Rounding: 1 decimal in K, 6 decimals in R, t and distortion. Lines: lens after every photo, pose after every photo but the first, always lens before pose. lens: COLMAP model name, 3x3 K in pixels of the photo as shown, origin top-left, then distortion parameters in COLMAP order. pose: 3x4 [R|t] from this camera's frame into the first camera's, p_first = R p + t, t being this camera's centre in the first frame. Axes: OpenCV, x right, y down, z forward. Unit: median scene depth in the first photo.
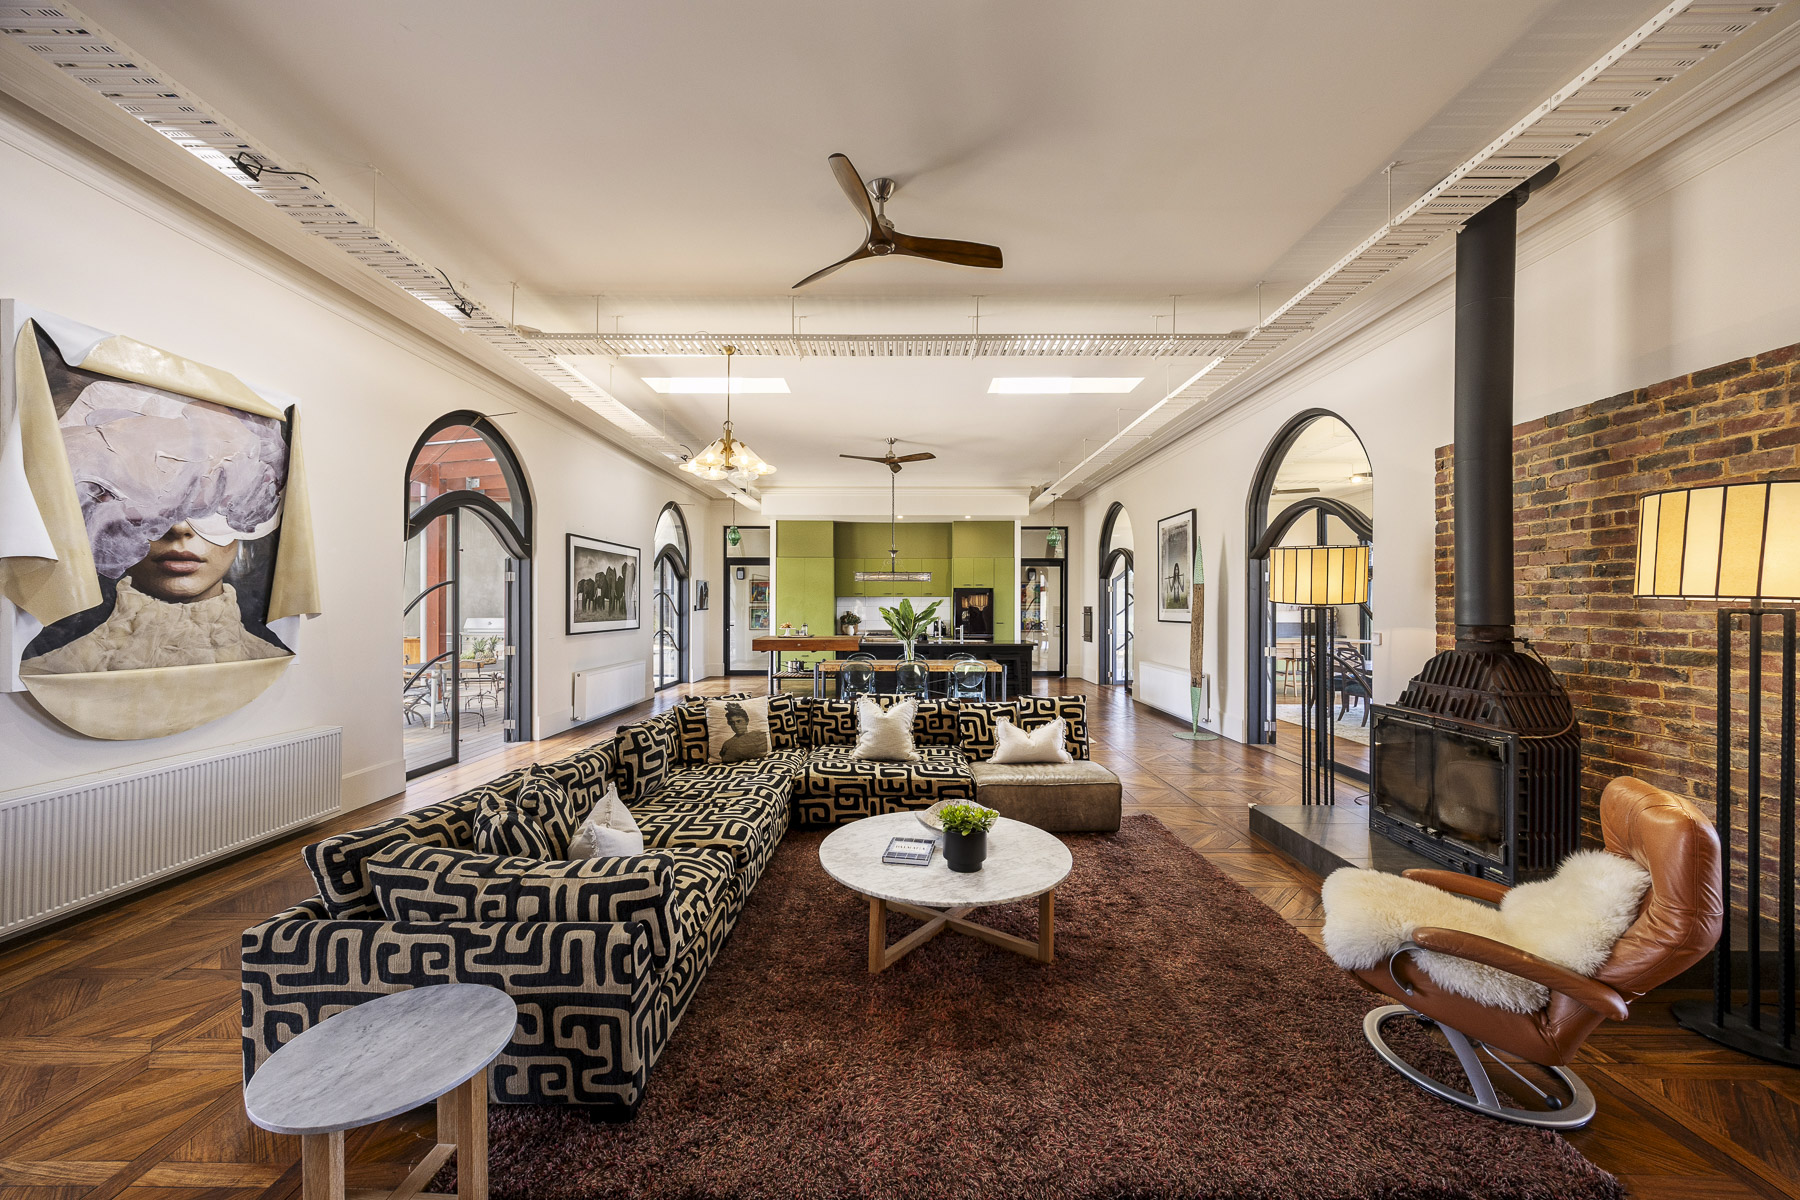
lens RADIAL K [[685.1, 0, 910.7], [0, 685.1, 605.3], [0, 0, 1]] dist [0.001925, -0.000183]
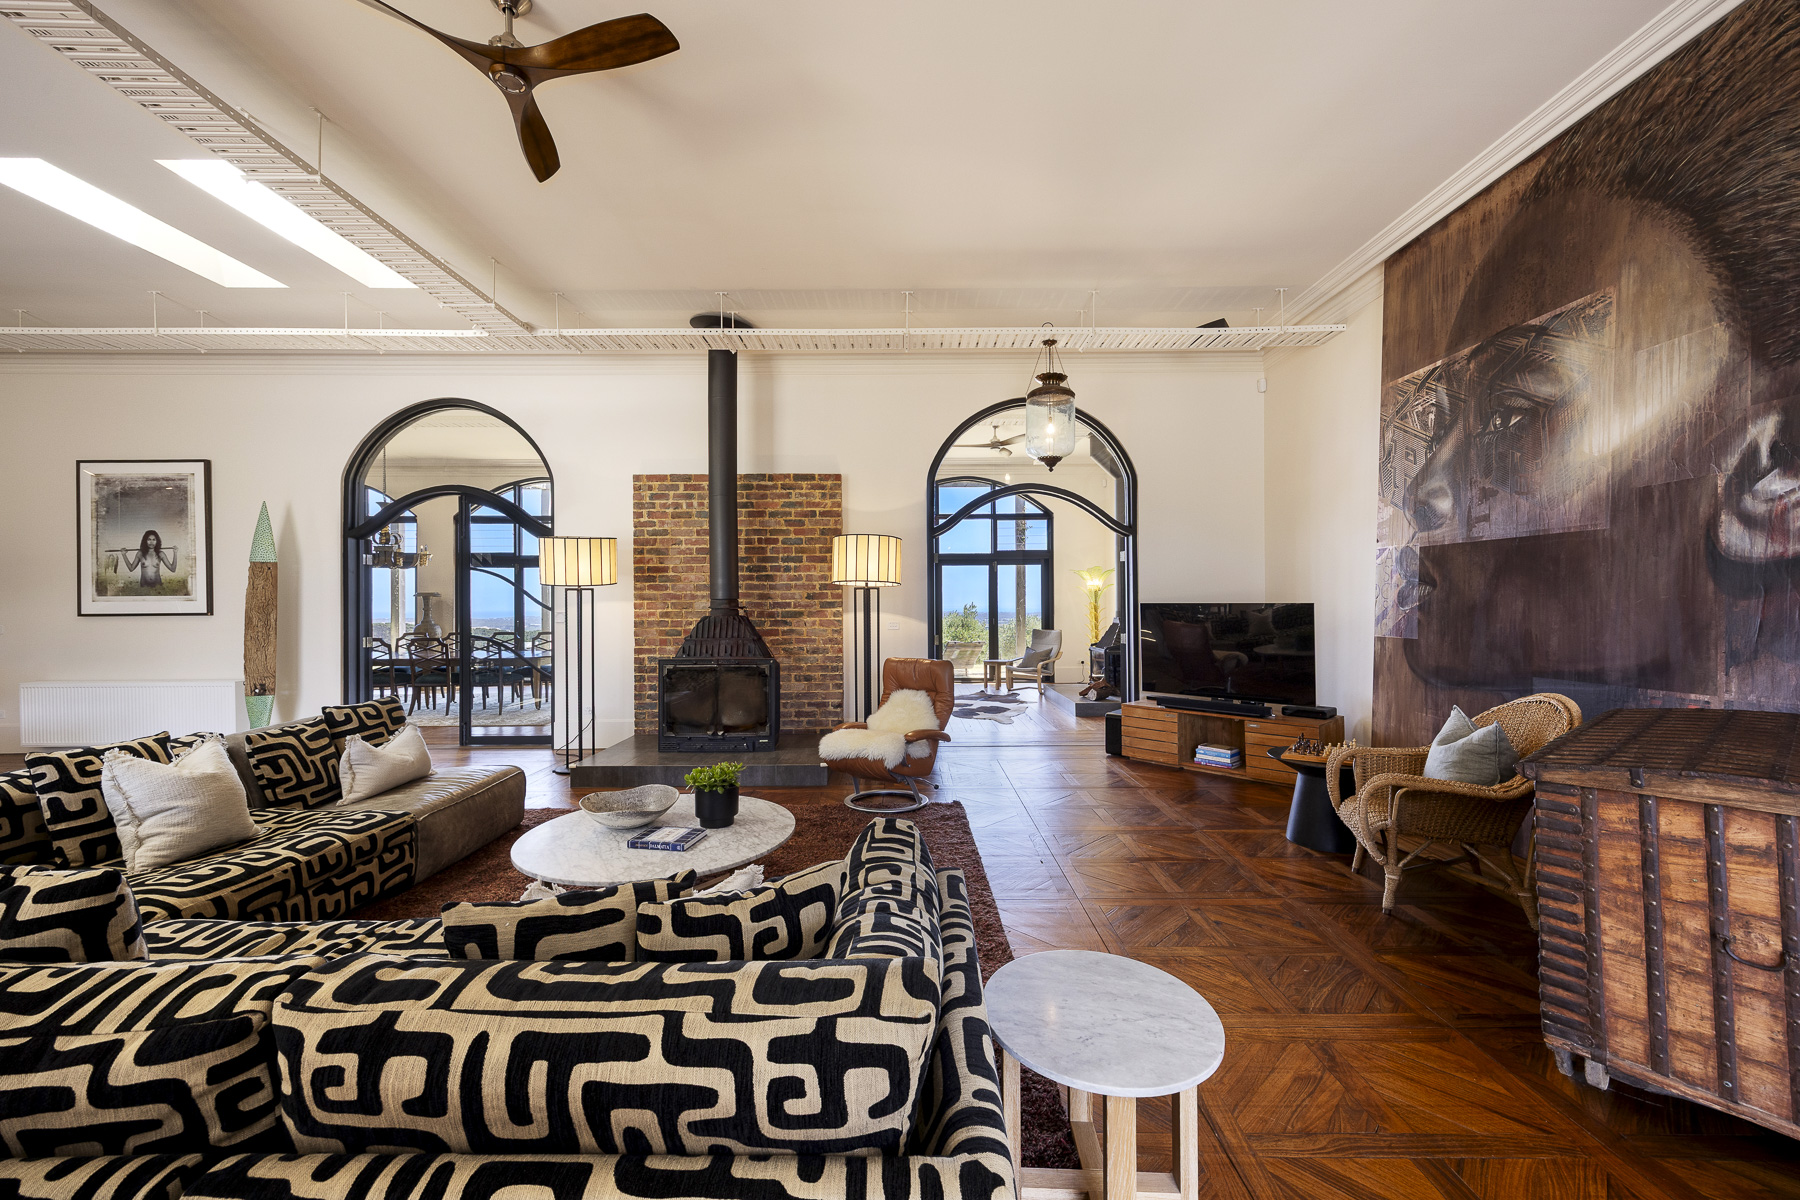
lens RADIAL K [[685.1, 0, 910.6], [0, 685.1, 604.4], [0, 0, 1]] dist [0.001925, -0.000183]
pose [[-0.004994, -0.002359, 0.999985, -0.795571], [0.005520, 0.999982, 0.002387, 0.040974], [-0.999972, 0.005532, -0.004981, 0.592416]]
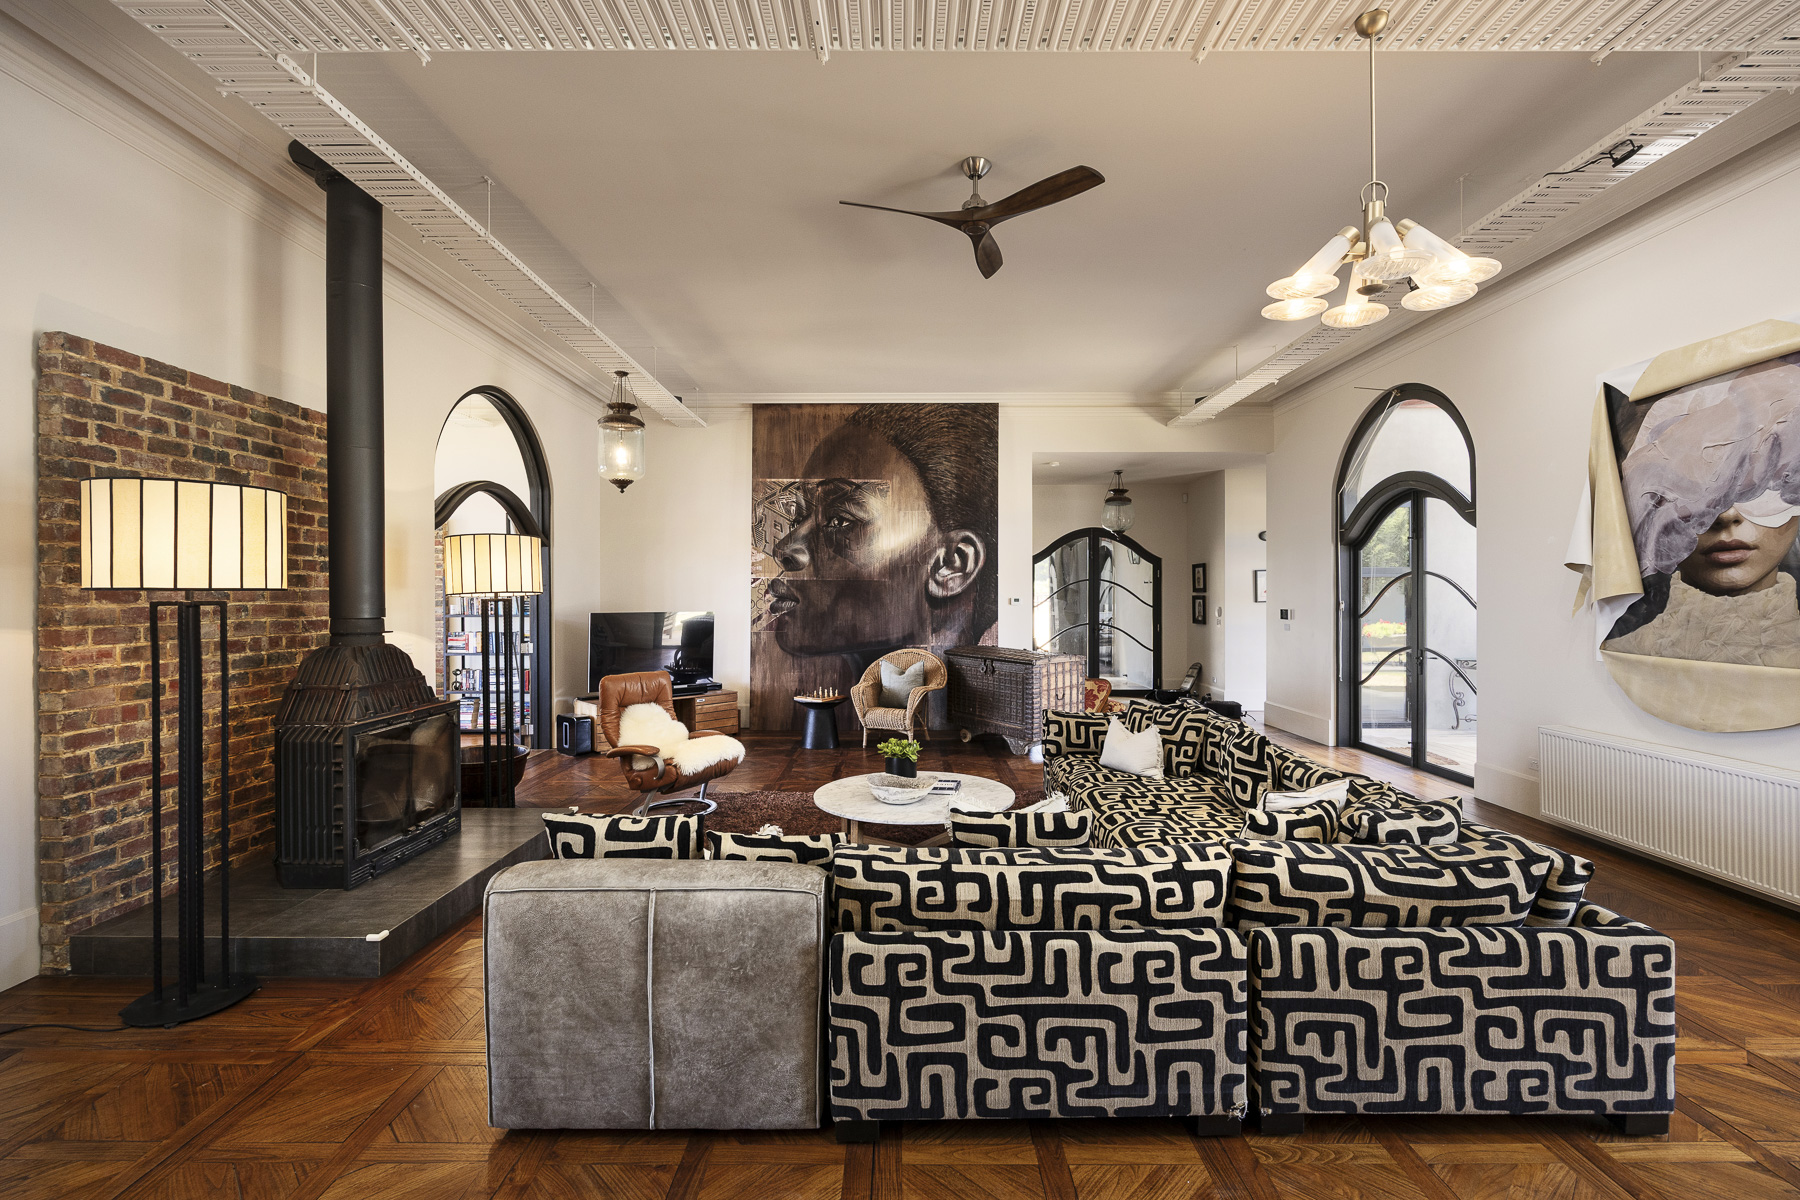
lens RADIAL K [[766.1, 0, 897.6], [0, 766.1, 594.9], [0, 0, 1]] dist [0.000540, 0.000056]
pose [[-0.999742, -0.000445, 0.022721, 0.045877], [-0.000494, 0.999998, -0.002152, -0.001941], [-0.022720, -0.002163, -0.999740, 2.143374]]
